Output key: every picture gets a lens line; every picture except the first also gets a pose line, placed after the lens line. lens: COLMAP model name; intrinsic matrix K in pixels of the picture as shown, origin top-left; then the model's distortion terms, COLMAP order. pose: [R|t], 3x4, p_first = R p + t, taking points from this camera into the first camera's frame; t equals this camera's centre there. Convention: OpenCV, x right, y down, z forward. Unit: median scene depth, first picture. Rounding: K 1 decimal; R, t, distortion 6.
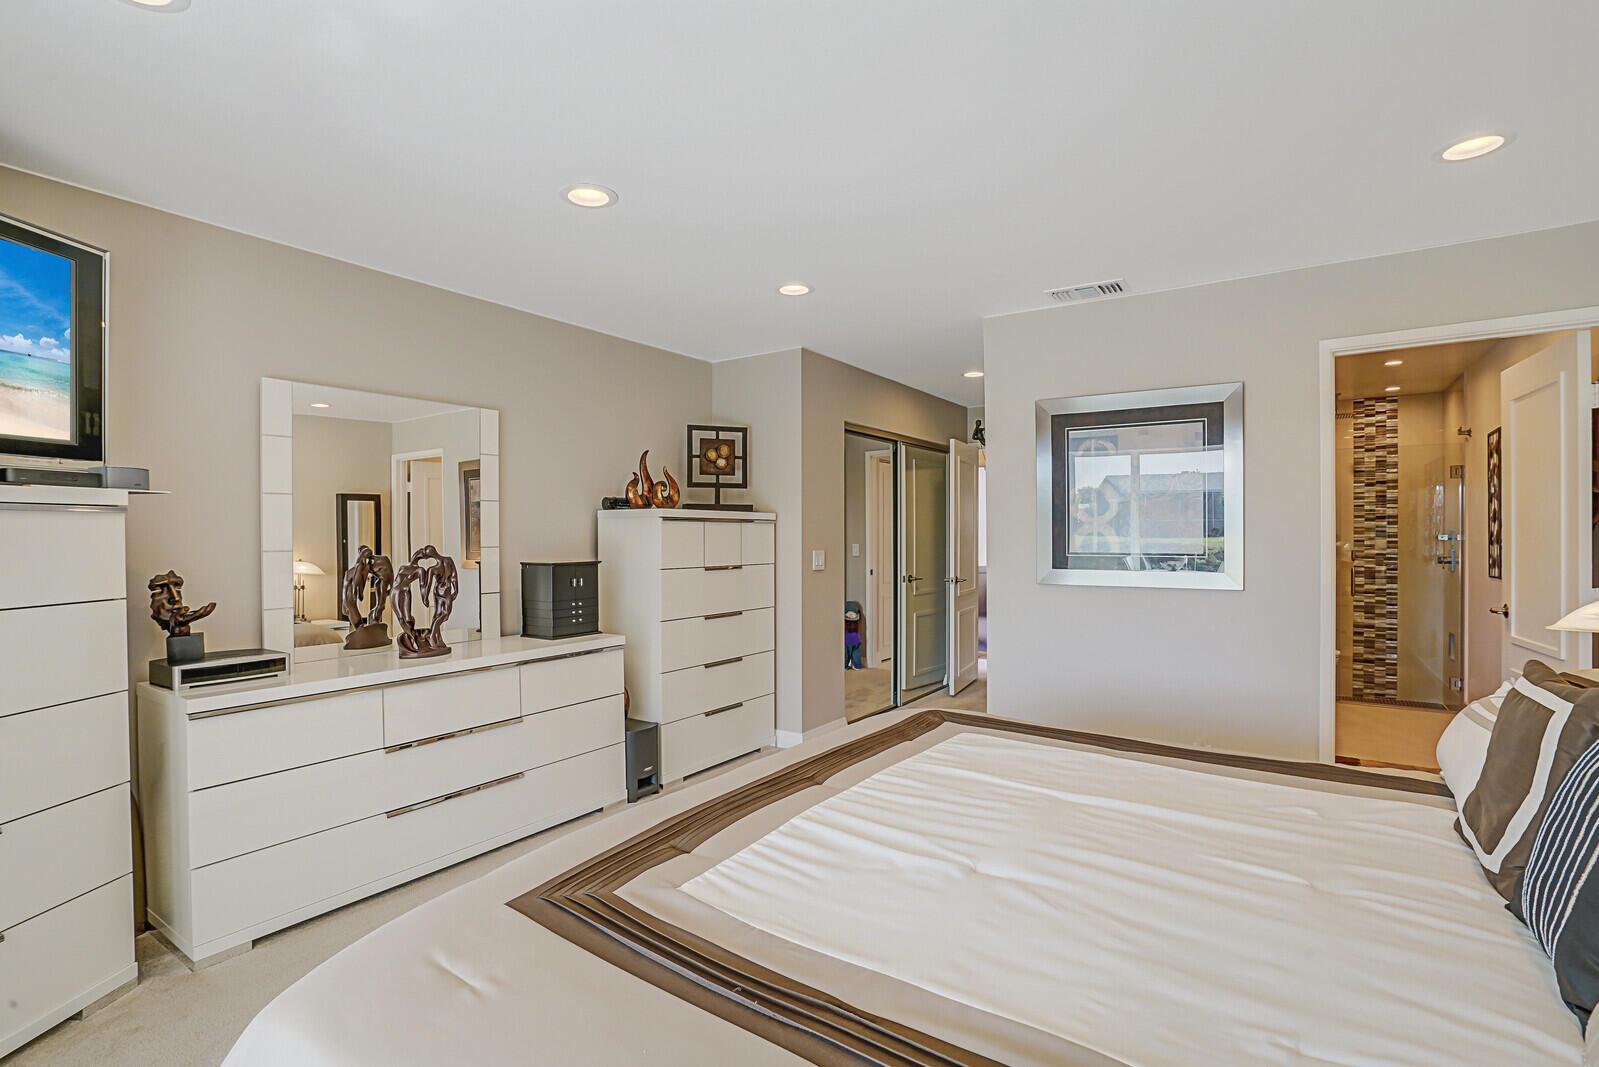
lens RADIAL K [[771.3, 0, 776.5], [0, 771.3, 537.9], [0, 0, 1]] dist [-0.054759, 0.018466]
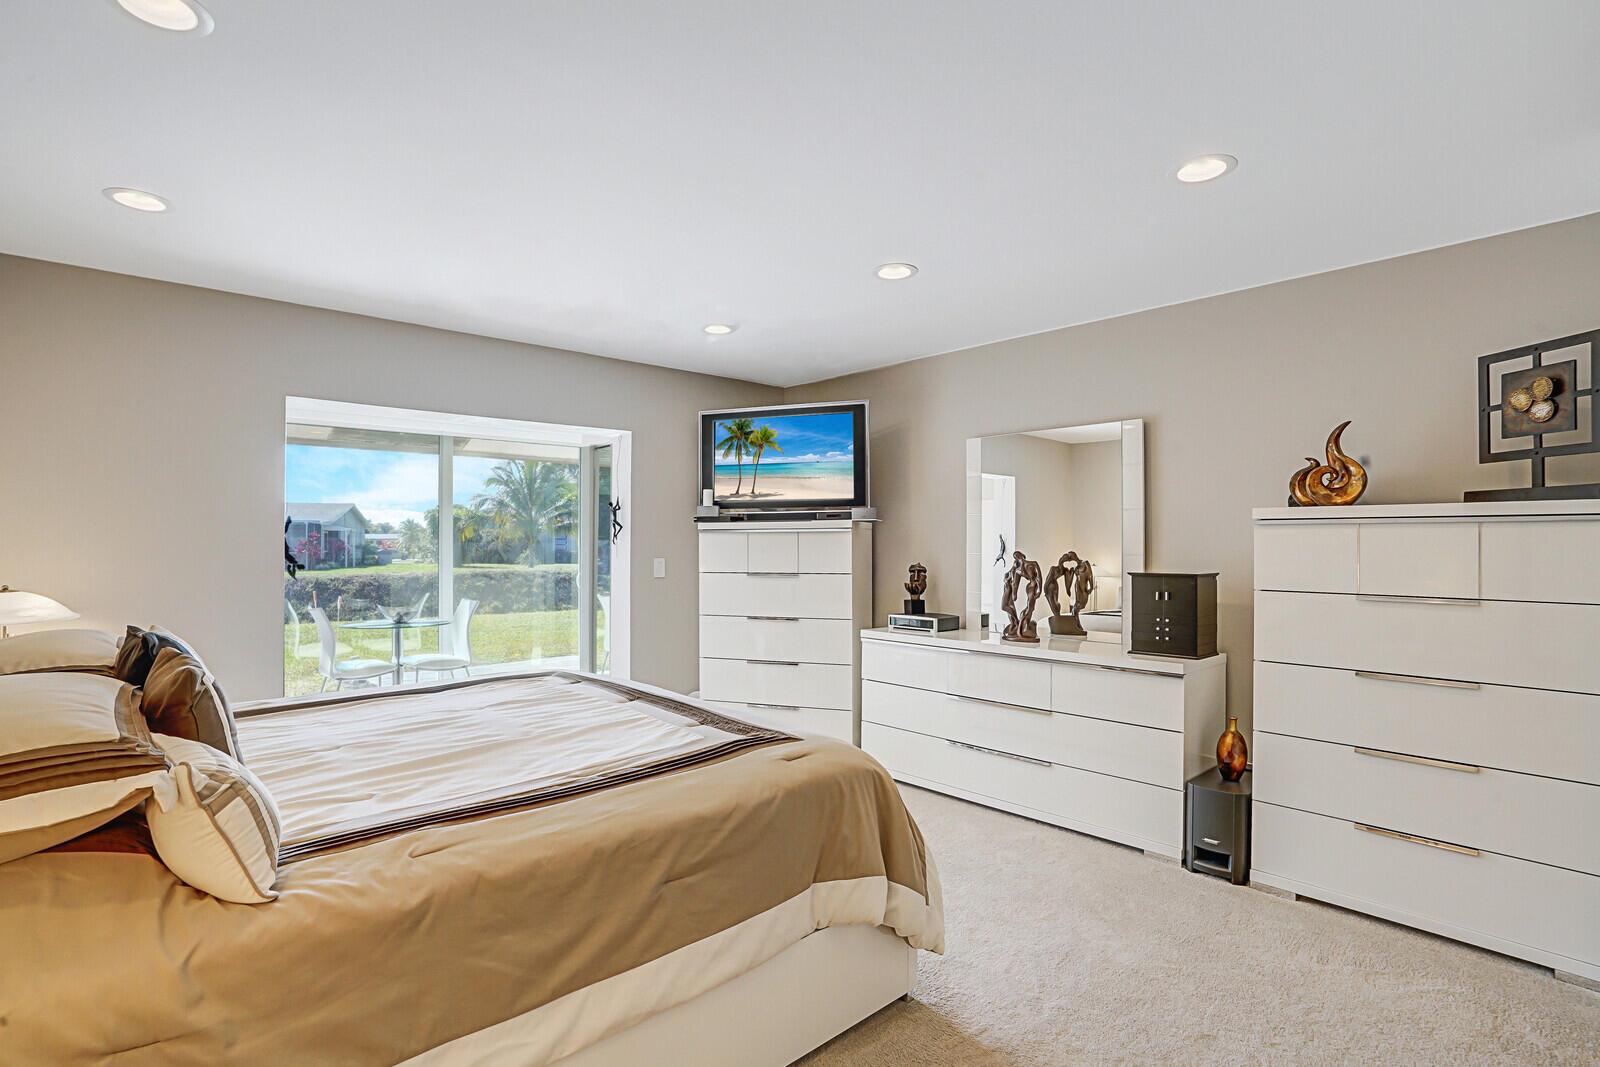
lens RADIAL K [[771.8, 0, 777.0], [0, 771.8, 537.9], [0, 0, 1]] dist [-0.054759, 0.018466]
pose [[-0.220622, 0.003058, -0.975355, 0.557697], [-0.001647, 0.999992, 0.003508, -0.009561], [0.975358, 0.002380, -0.220615, 0.598355]]
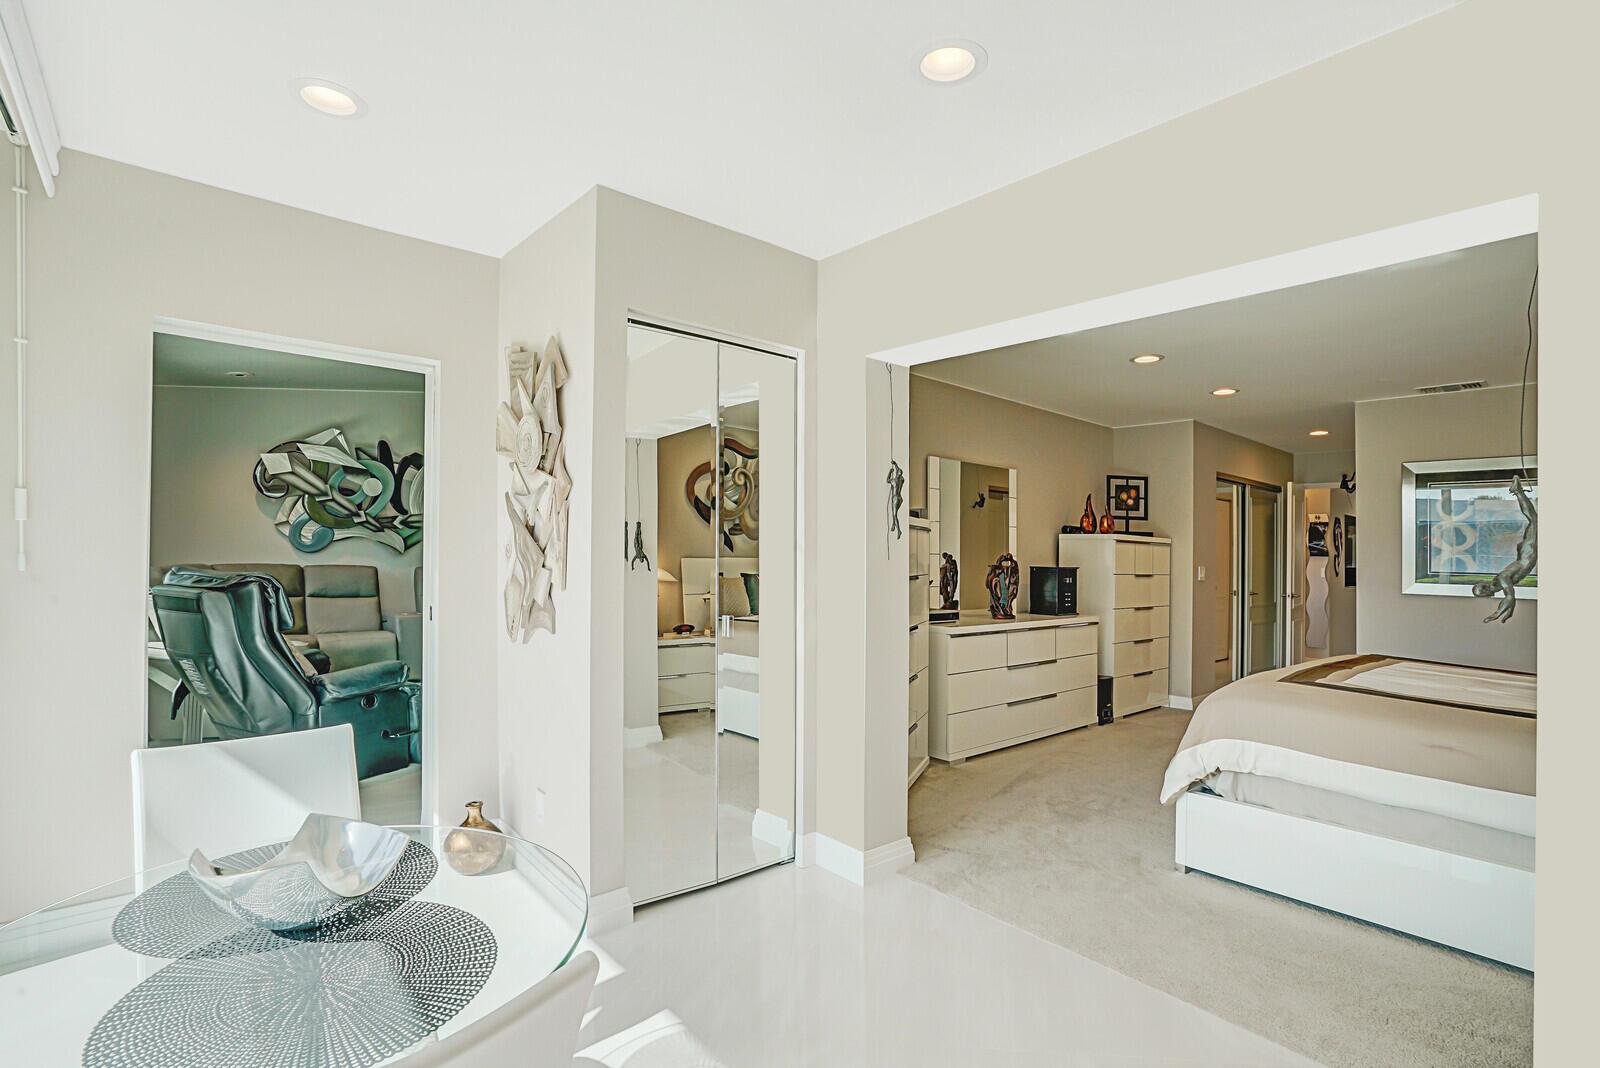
lens RADIAL K [[771.8, 0, 777.0], [0, 771.8, 538.4], [0, 0, 1]] dist [-0.054759, 0.018466]
pose [[0.966873, 0.023340, -0.254187, -0.342070], [-0.030059, 0.999293, -0.022580, 0.019786], [0.253480, 0.029473, 0.966891, -0.511605]]
